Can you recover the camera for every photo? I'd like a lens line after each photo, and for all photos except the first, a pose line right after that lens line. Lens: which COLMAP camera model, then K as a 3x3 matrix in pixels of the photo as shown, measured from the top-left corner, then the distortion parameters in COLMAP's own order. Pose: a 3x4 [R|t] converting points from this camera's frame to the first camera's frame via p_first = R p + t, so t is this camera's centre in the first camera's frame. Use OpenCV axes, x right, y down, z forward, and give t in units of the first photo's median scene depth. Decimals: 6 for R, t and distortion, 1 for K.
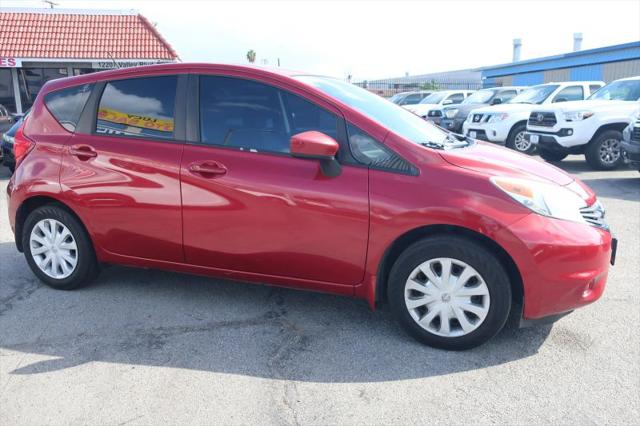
lens RADIAL K [[501.2, 0, 320.0], [0, 501.2, 213.0], [0, 0, 1]] dist [0.002932, -0.000332]
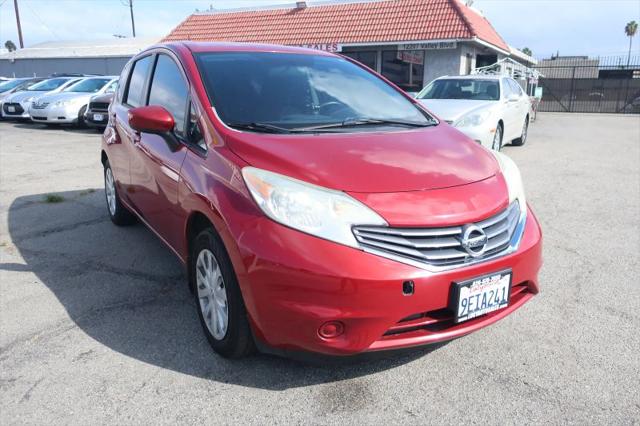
lens RADIAL K [[501.2, 0, 320.0], [0, 501.2, 213.0], [0, 0, 1]] dist [0.002932, -0.000332]
pose [[0.778155, 0.162600, -0.606659, 0.815091], [-0.140194, 0.986505, 0.084582, -0.073152], [0.612225, 0.019232, 0.790449, 0.341518]]
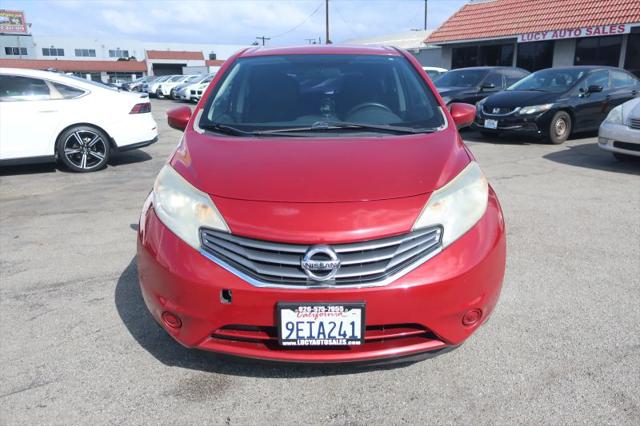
lens RADIAL K [[501.2, 0, 320.0], [0, 501.2, 213.0], [0, 0, 1]] dist [0.002932, -0.000332]
pose [[0.325572, 0.246297, -0.912875, 1.130195], [-0.185590, 0.963342, 0.193724, -0.191136], [0.927124, 0.106349, 0.359348, 0.787669]]
